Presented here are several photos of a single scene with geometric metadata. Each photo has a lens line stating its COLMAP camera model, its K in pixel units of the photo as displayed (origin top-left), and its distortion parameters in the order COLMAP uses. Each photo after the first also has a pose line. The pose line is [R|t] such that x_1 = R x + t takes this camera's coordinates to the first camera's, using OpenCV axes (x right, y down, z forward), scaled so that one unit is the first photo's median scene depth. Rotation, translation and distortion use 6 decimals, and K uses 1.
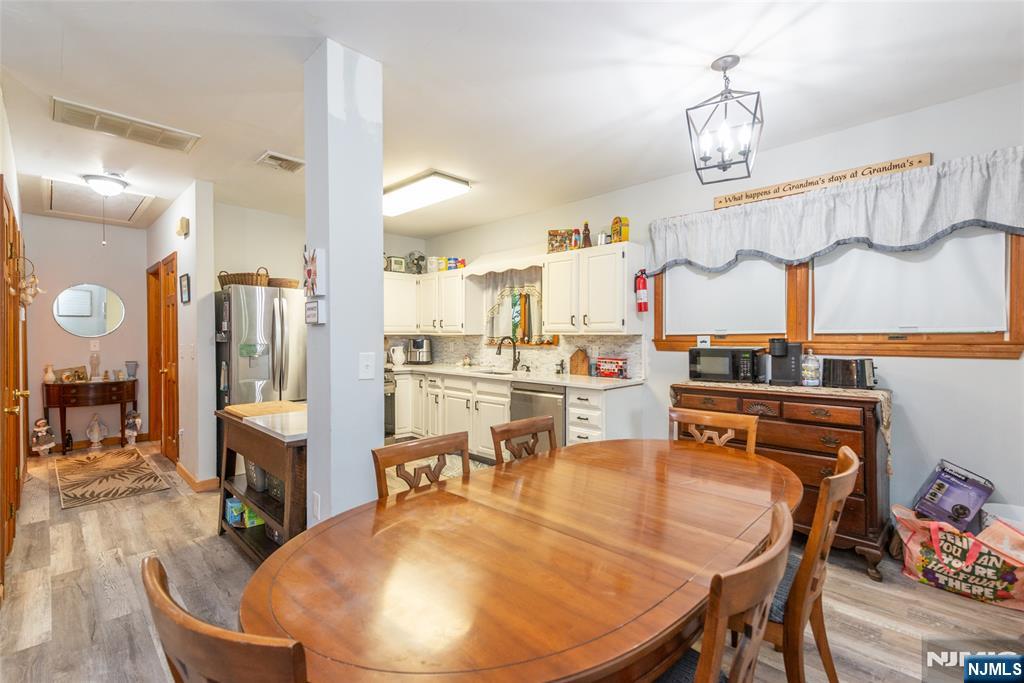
lens RADIAL K [[450.4, 0, 512.0], [0, 450.4, 341.5], [0, 0, 1]] dist [-0.000991, -0.000219]
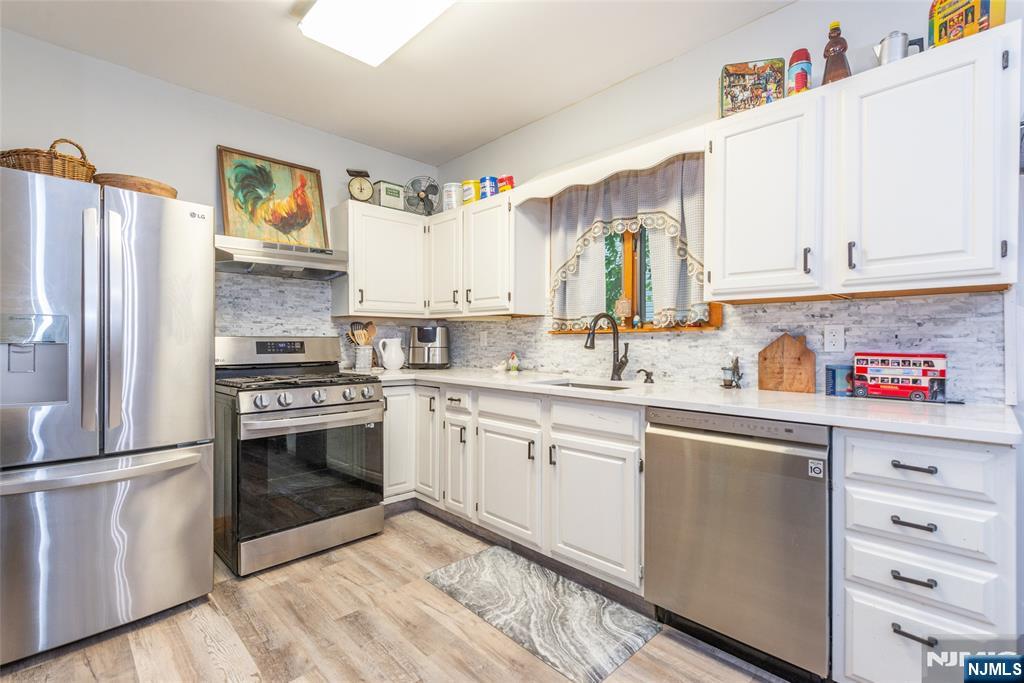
lens RADIAL K [[455.7, 0, 513.9], [0, 455.7, 345.2], [0, 0, 1]] dist [0.001546, -0.003548]
pose [[0.999961, 0.000757, -0.008811, -0.116591], [-0.000807, 0.999983, -0.005693, 0.030355], [0.008807, 0.005700, 0.999945, 0.531645]]
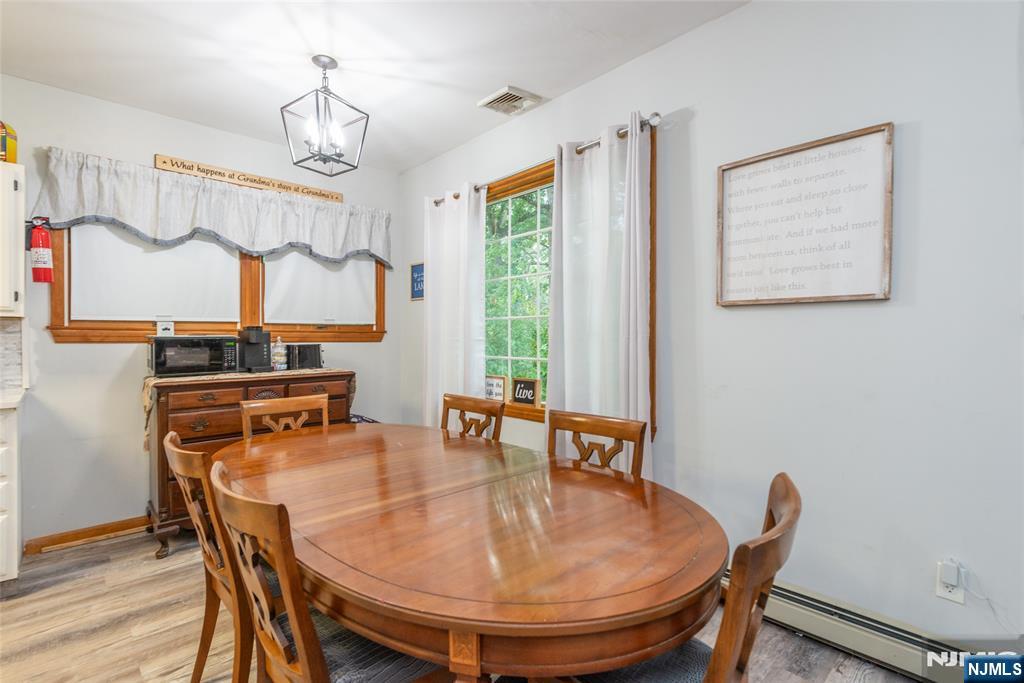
lens RADIAL K [[490.6, 0, 501.7], [0, 490.6, 341.4], [0, 0, 1]] dist [0.009213, -0.001002]
pose [[0.047483, -0.007161, 0.998846, -0.326934], [0.007715, 0.999947, 0.006802, 0.015702], [-0.998842, 0.007383, 0.047535, 0.260413]]
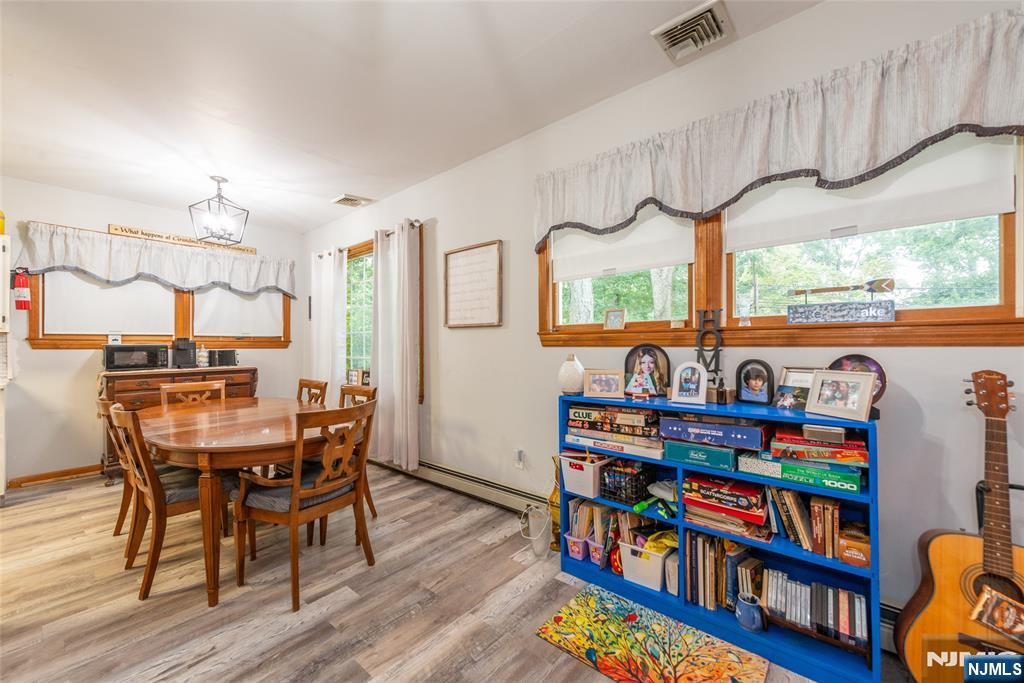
lens RADIAL K [[405.3, 0, 509.0], [0, 405.3, 345.8], [0, 0, 1]] dist [0.016387, -0.002961]
pose [[-0.072527, 0.001013, 0.997366, -0.589849], [0.009968, 0.999950, -0.000291, 0.020652], [-0.997317, 0.009921, -0.072534, -0.006335]]
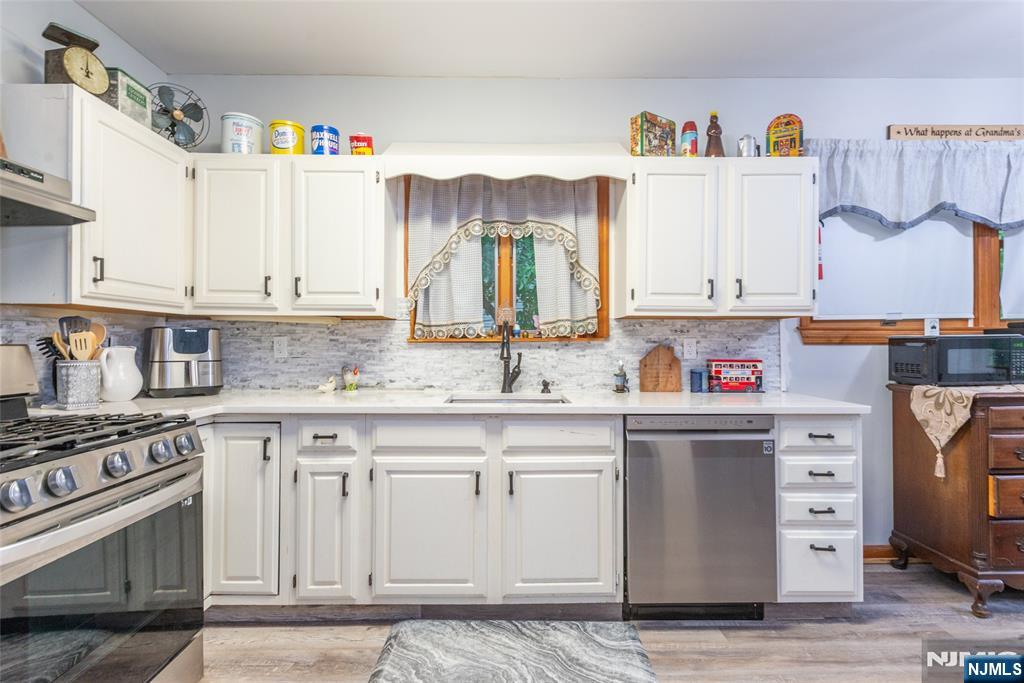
lens RADIAL K [[488.1, 0, 495.9], [0, 488.1, 344.7], [0, 0, 1]] dist [0.002557, -0.000526]
pose [[0.704647, 0.002946, 0.709552, -0.409943], [0.009362, 0.999866, -0.013448, 0.022153], [-0.709496, 0.016119, 0.704525, 0.708048]]
